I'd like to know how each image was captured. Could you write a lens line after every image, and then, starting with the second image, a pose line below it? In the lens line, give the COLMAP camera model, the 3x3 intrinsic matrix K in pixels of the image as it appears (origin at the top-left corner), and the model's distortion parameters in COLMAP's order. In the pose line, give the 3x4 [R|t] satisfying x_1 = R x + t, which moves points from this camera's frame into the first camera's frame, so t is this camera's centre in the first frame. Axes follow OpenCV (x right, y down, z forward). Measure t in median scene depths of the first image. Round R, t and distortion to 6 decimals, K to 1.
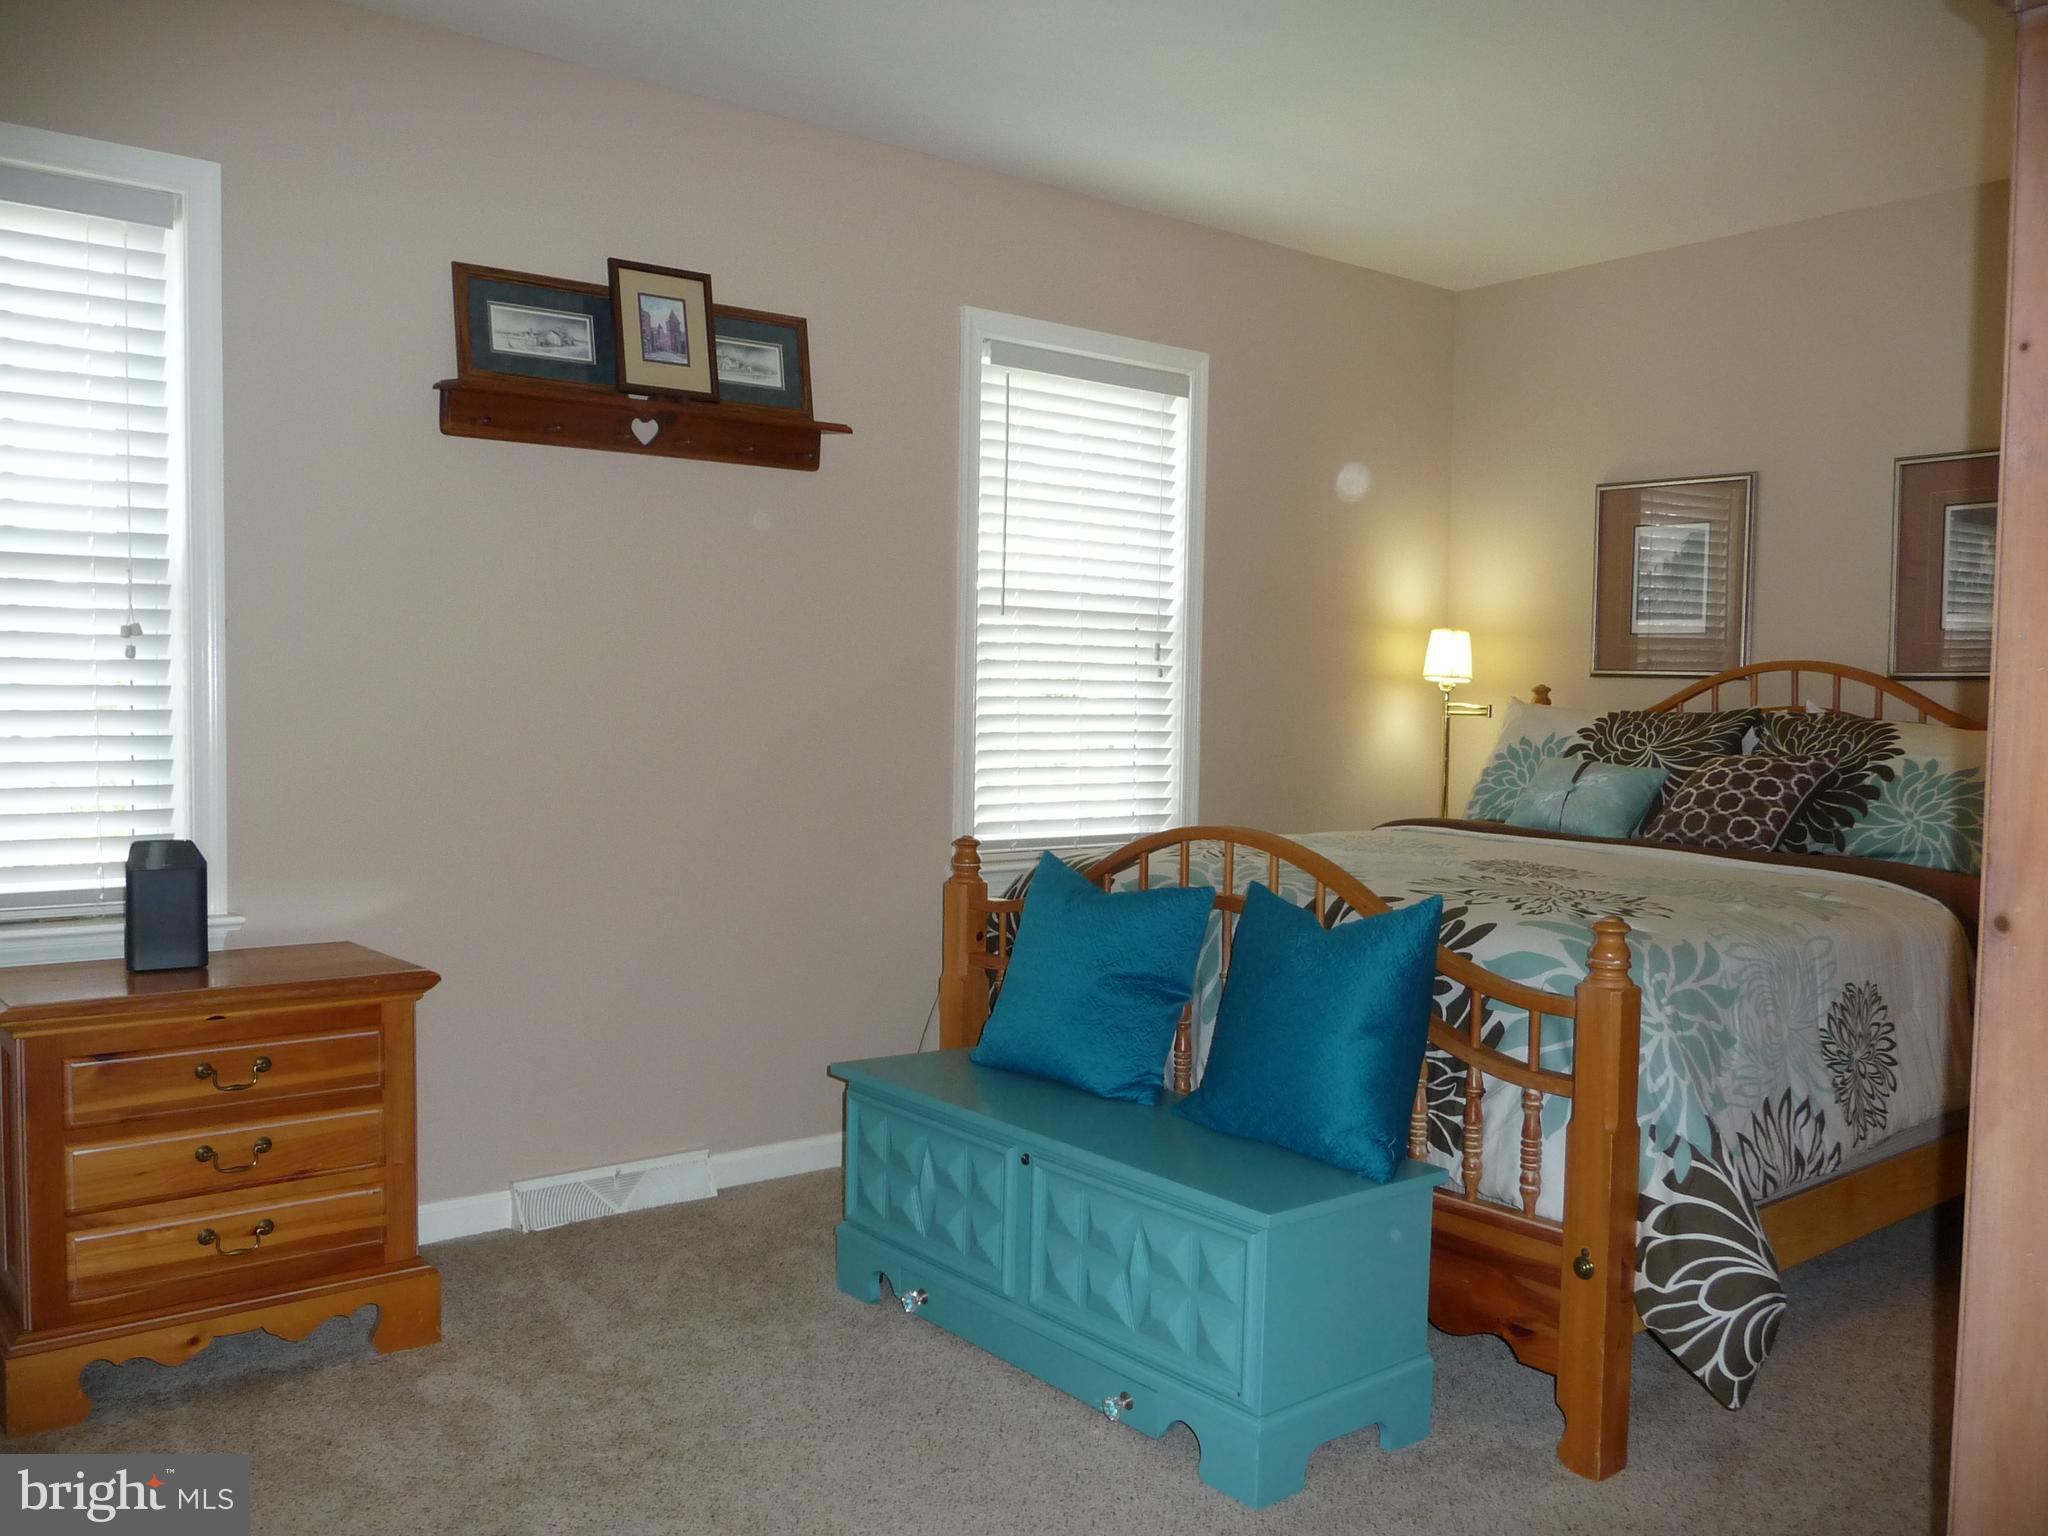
lens RADIAL K [[1707.0, 0, 1025.3], [0, 1707.0, 772.3], [0, 0, 1]] dist [-0.047707, -0.008015]
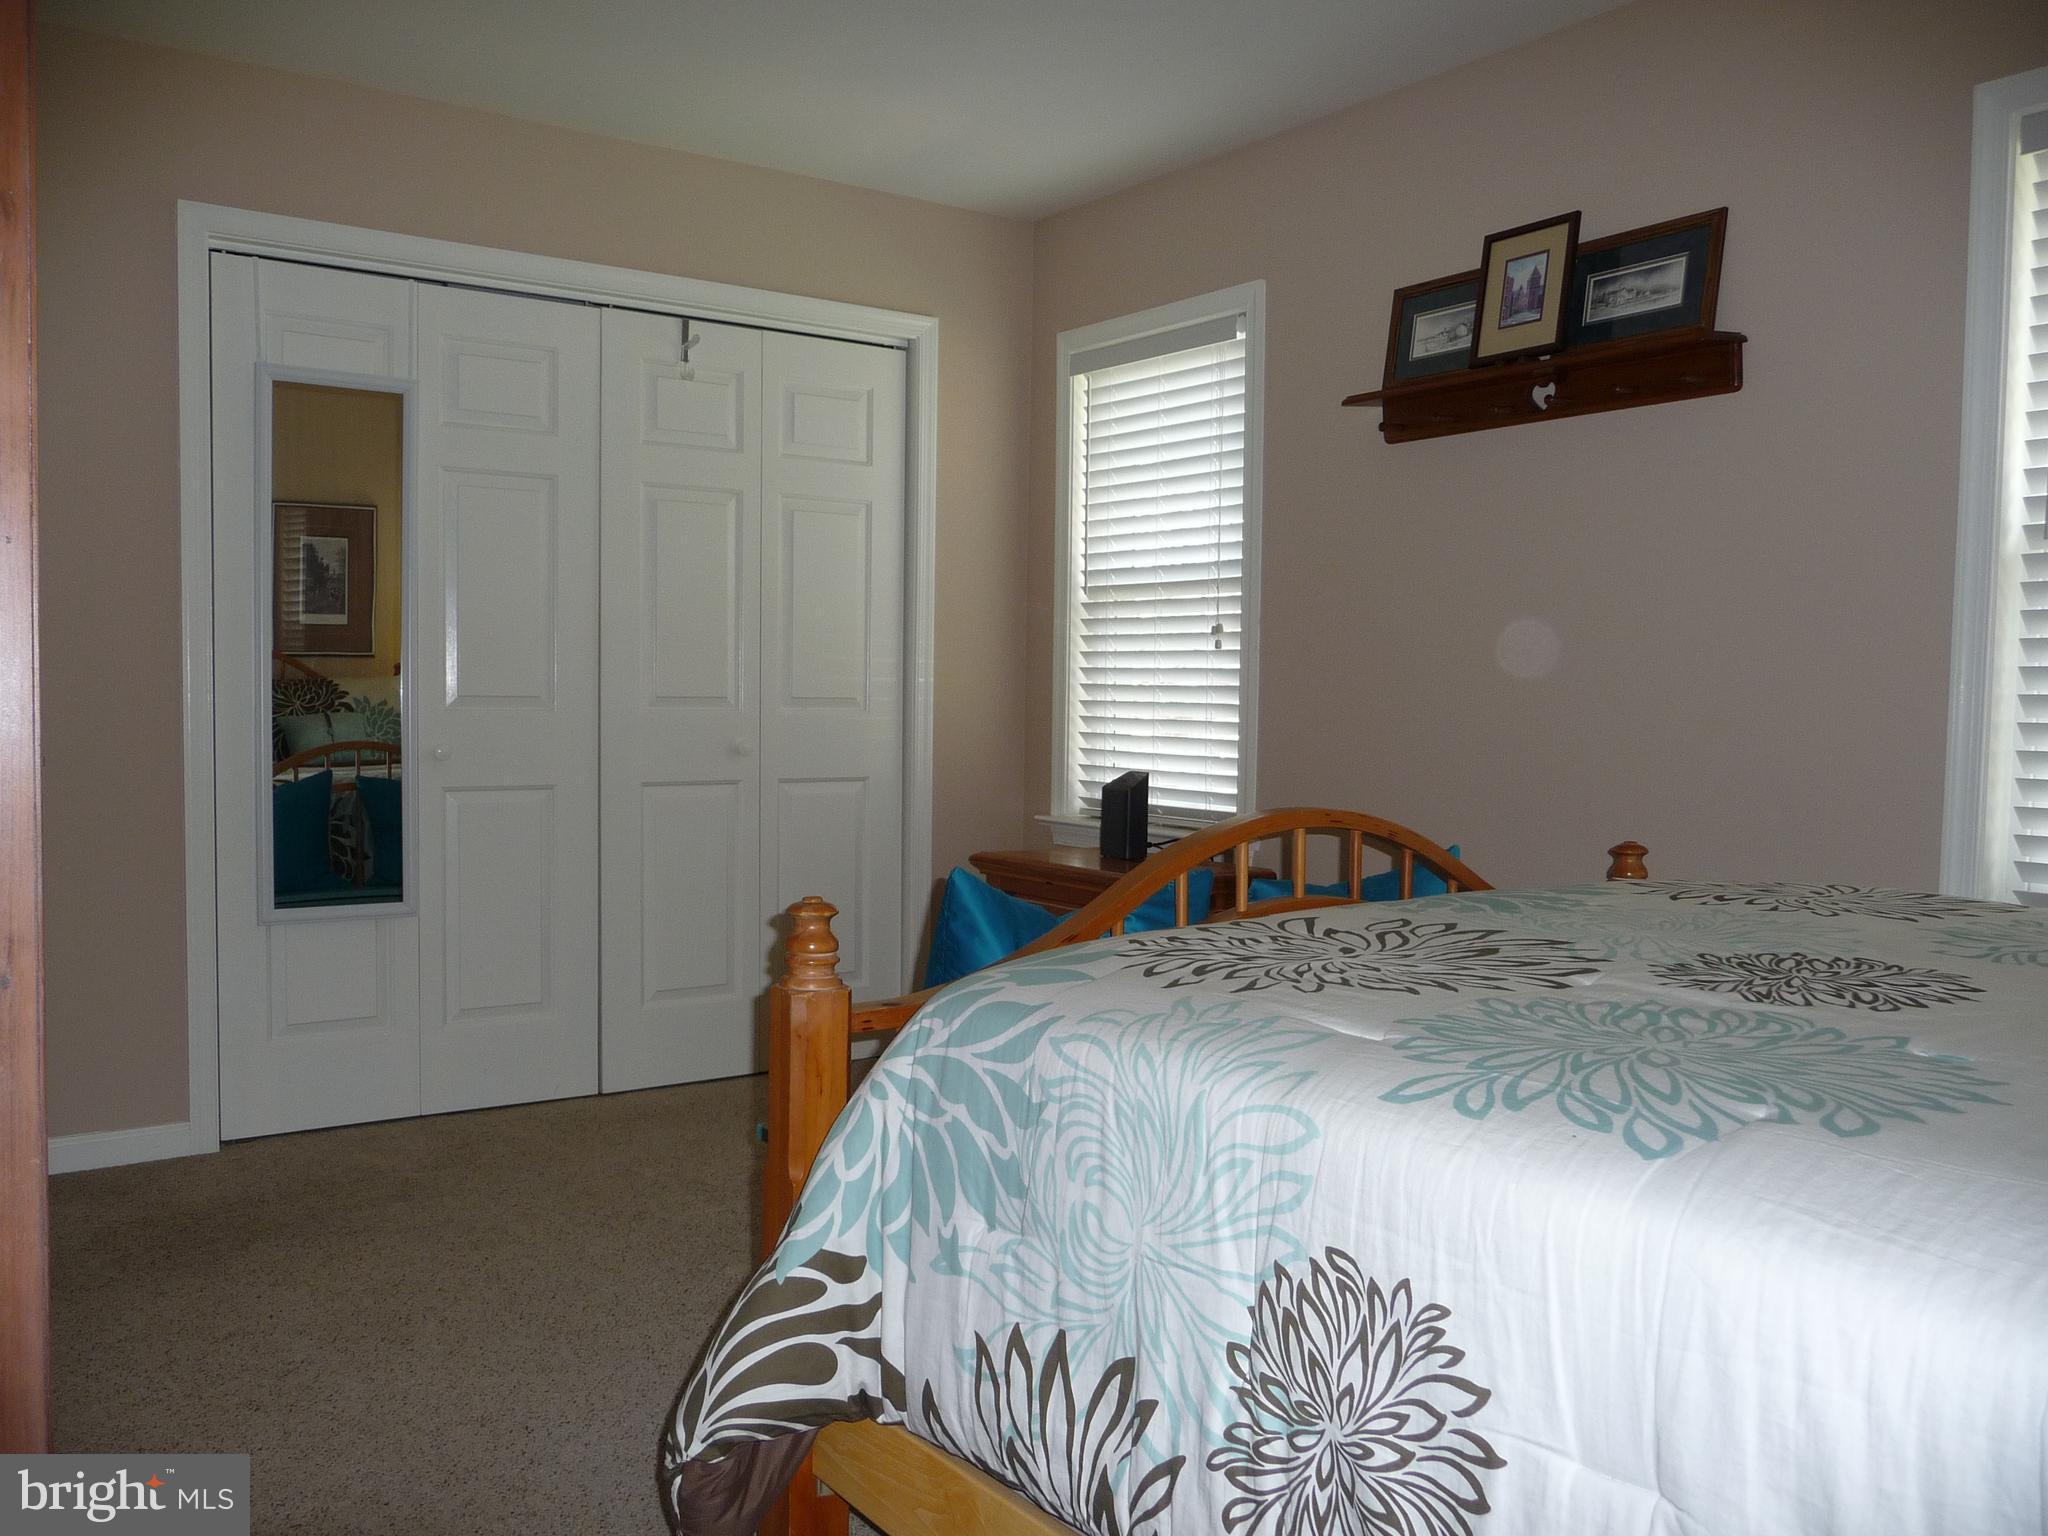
lens RADIAL K [[1707.0, 0, 1025.6], [0, 1707.0, 764.5], [0, 0, 1]] dist [-0.047707, -0.008015]
pose [[-0.067862, 0.023898, -0.997408, 0.775798], [-0.062677, 0.997636, 0.028168, -0.001282], [0.995724, 0.064426, -0.066204, 0.804247]]
